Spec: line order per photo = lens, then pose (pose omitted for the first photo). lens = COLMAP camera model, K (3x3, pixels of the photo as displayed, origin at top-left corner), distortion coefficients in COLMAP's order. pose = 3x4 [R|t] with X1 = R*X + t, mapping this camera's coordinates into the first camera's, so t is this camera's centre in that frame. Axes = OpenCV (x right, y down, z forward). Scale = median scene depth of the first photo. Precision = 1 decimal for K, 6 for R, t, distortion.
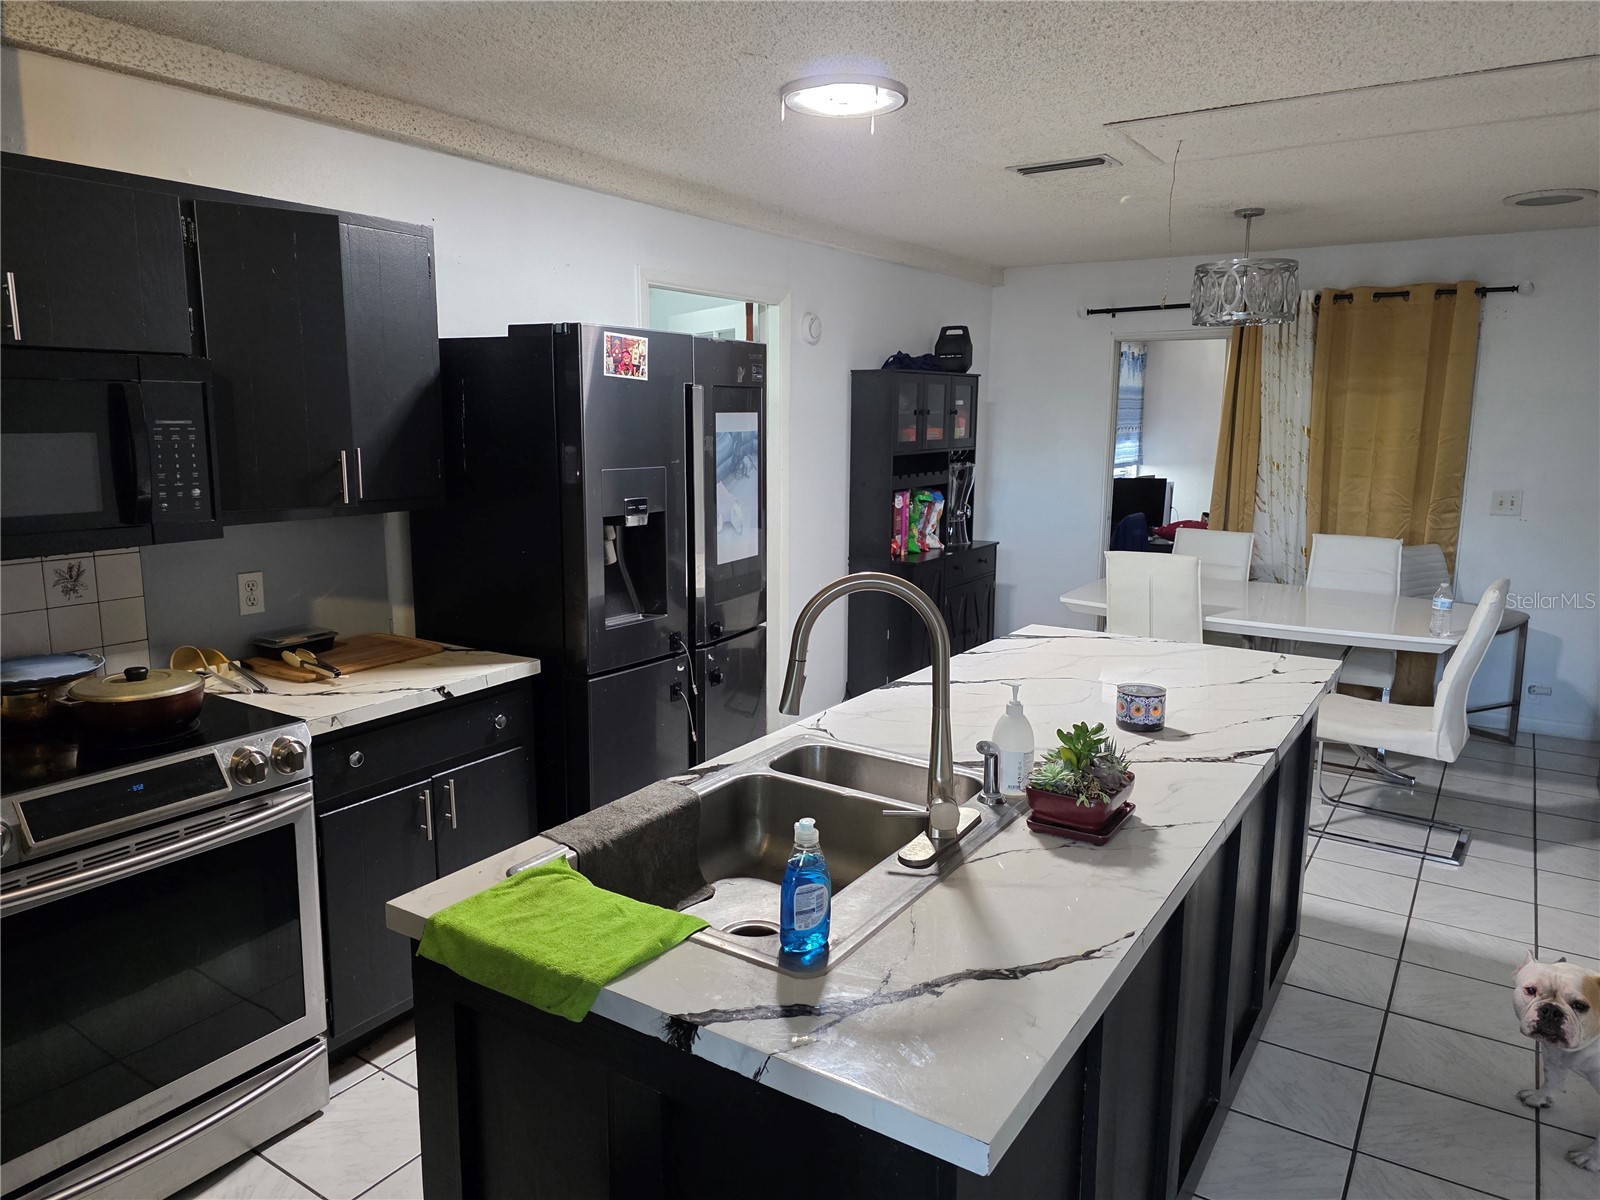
lens RADIAL K [[1052.3, 0, 795.0], [0, 1052.3, 604.8], [0, 0, 1]] dist [0.069615, -0.067859]
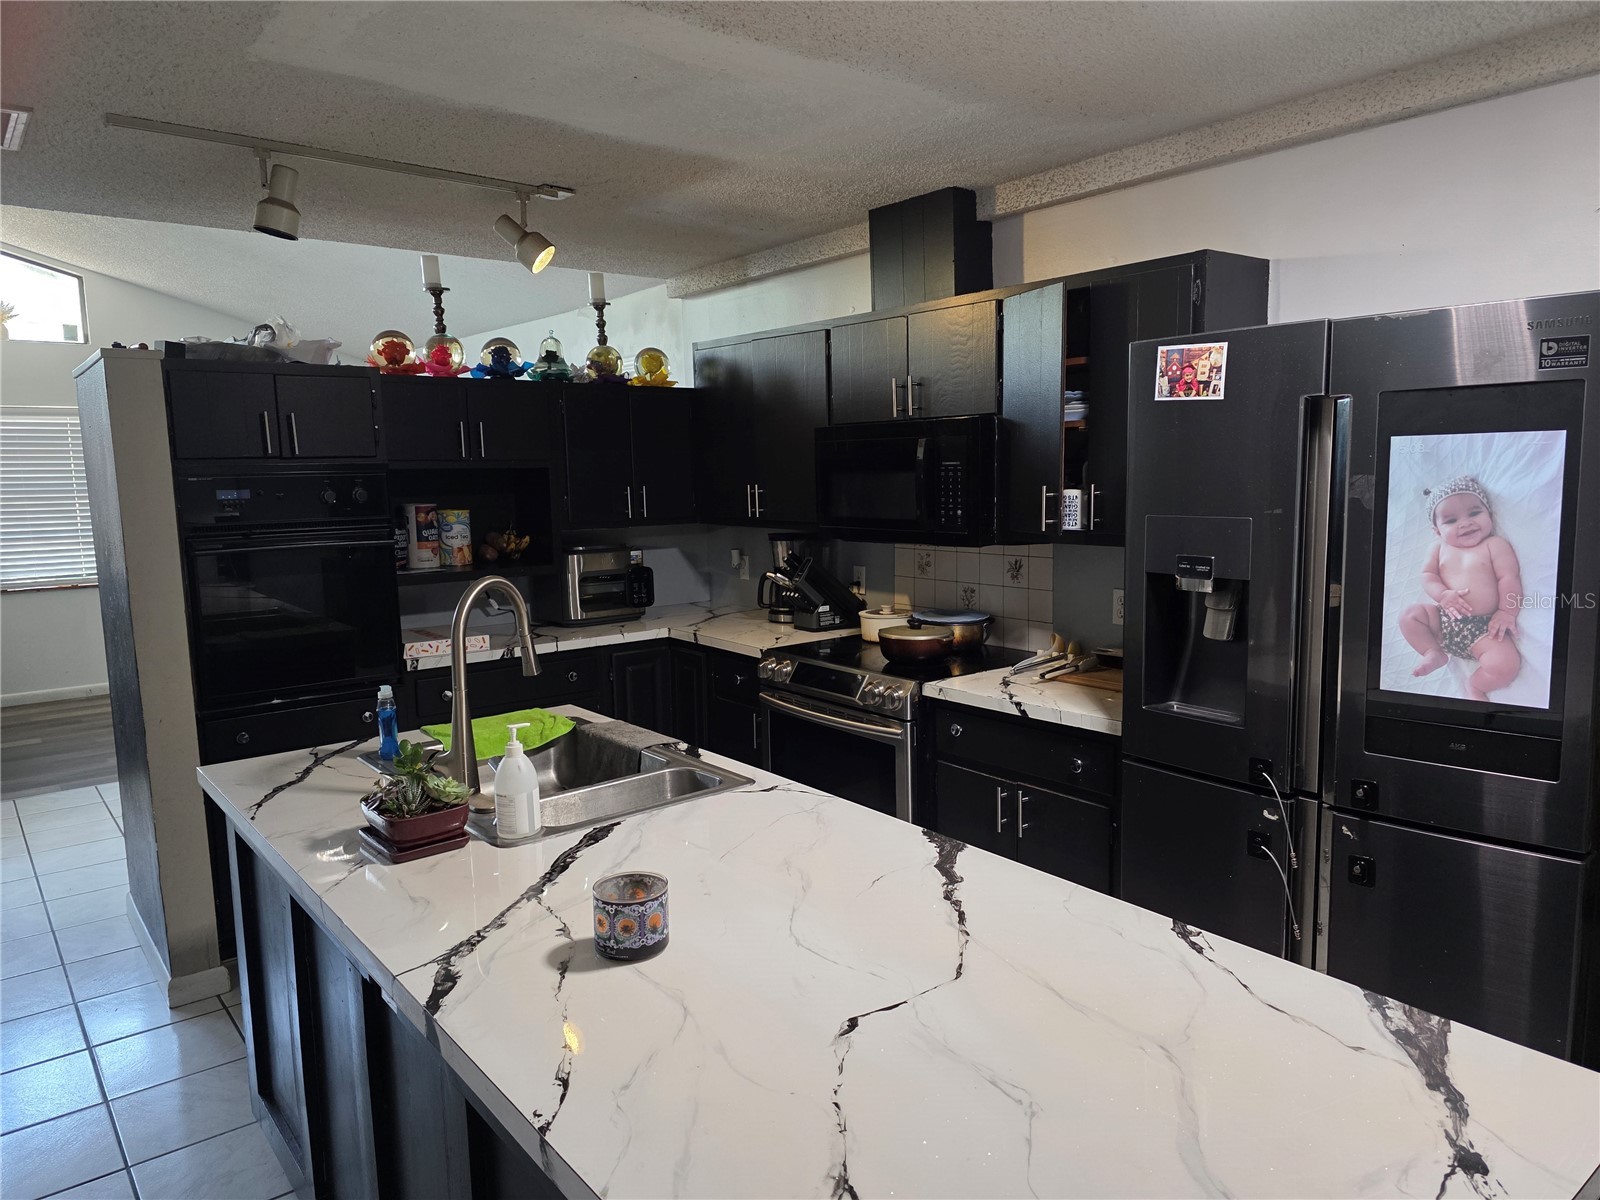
lens RADIAL K [[1061.0, 0, 810.2], [0, 1061.0, 614.5], [0, 0, 1]] dist [0.086508, -0.100463]
pose [[-0.293482, 0.133442, -0.946605, 0.705835], [-0.154001, 0.970677, 0.184582, -0.168279], [0.943479, 0.199950, -0.264326, 1.001891]]
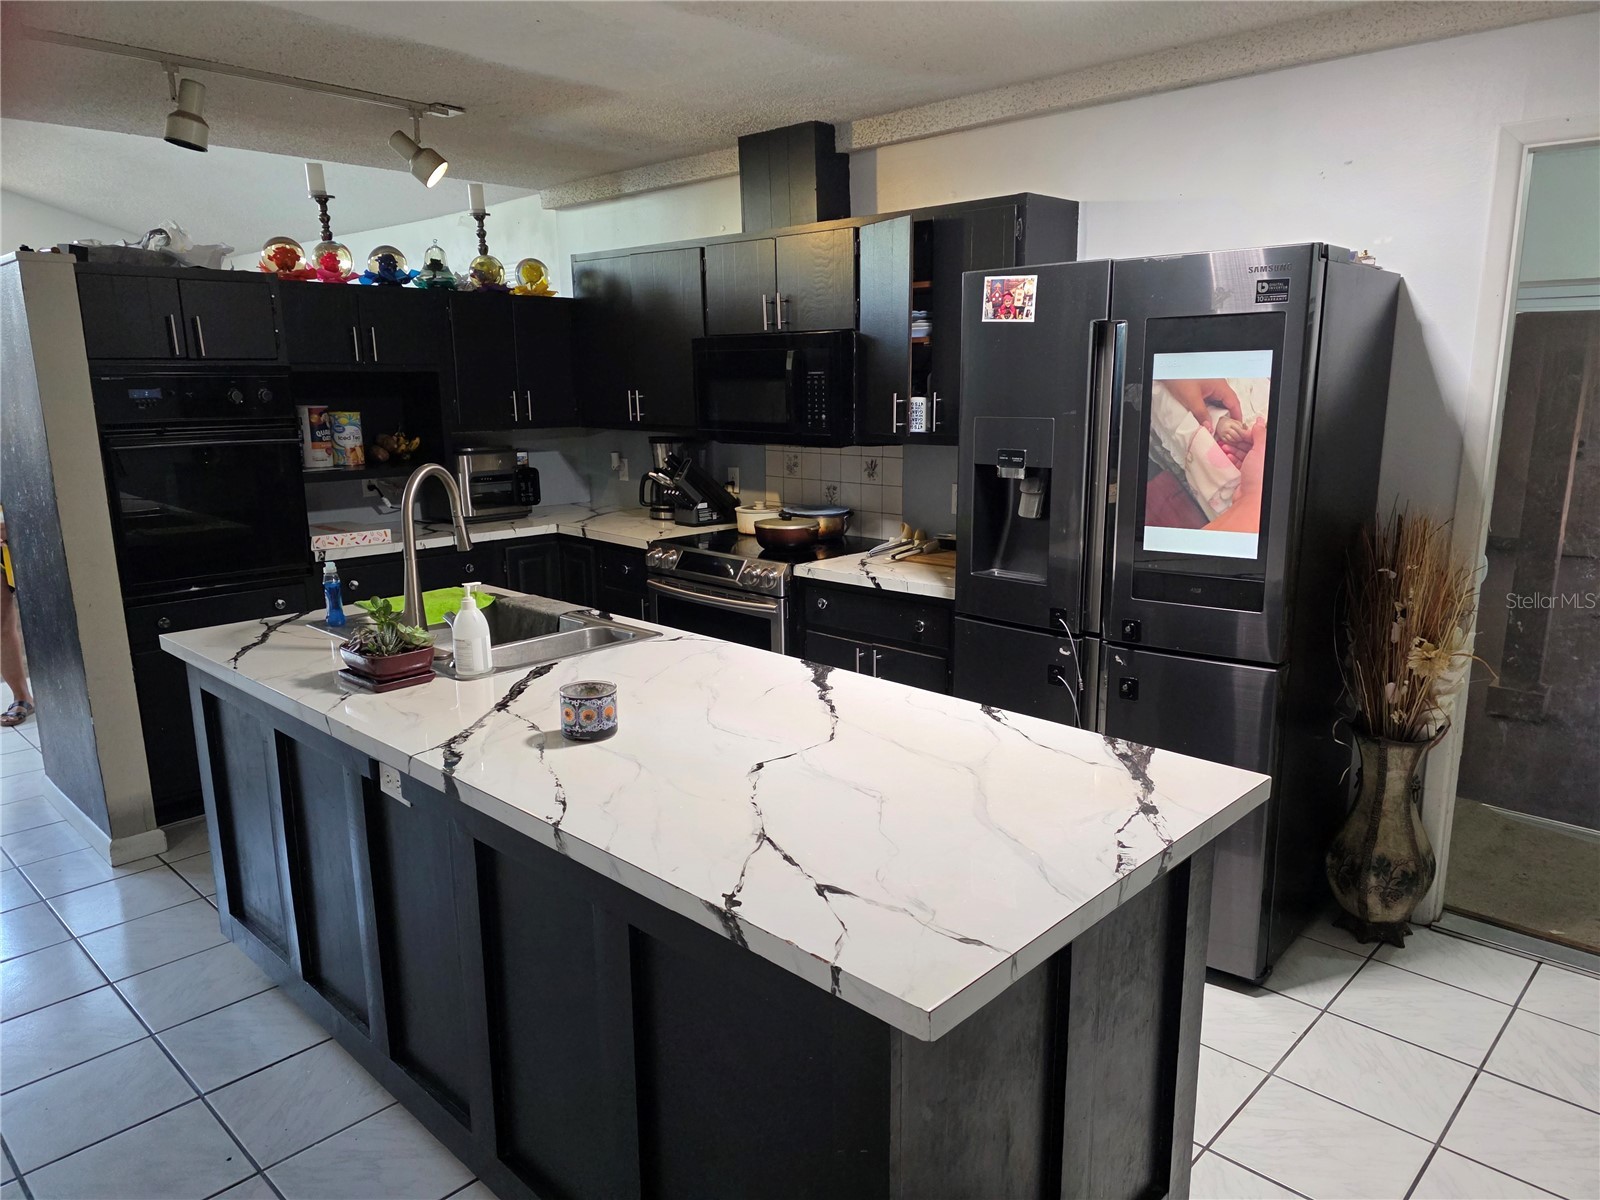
lens RADIAL K [[1061.9, 0, 801.5], [0, 1061.9, 608.1], [0, 0, 1]] dist [0.080050, -0.080884]
pose [[-0.171598, 0.206607, -0.963259, 0.884094], [-0.168985, 0.957098, 0.235389, -0.166823], [0.970566, 0.203168, -0.129323, 1.021269]]
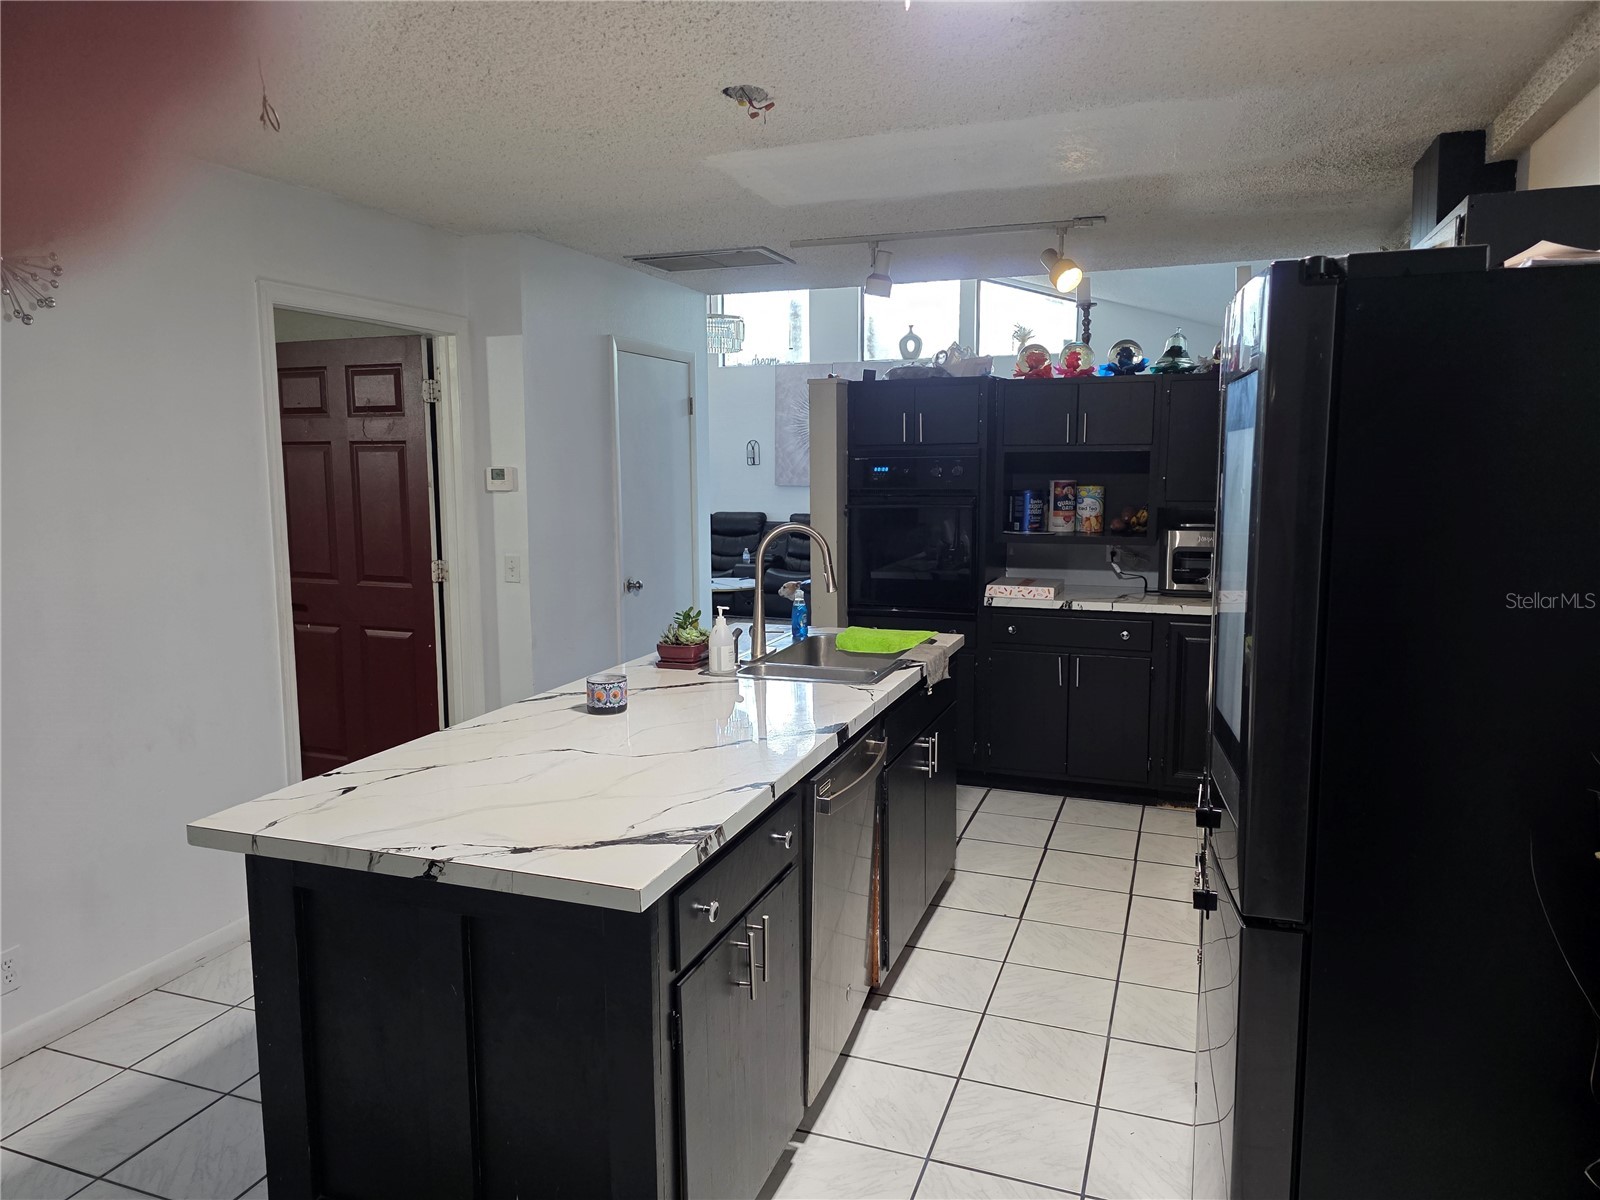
lens RADIAL K [[1052.3, 0, 795.0], [0, 1052.3, 604.8], [0, 0, 1]] dist [0.069615, -0.067859]
pose [[-0.970468, 0.035236, -0.238643, 0.328086], [-0.040401, 0.951561, 0.304793, -0.290702], [0.237823, 0.305434, -0.922036, 1.696706]]
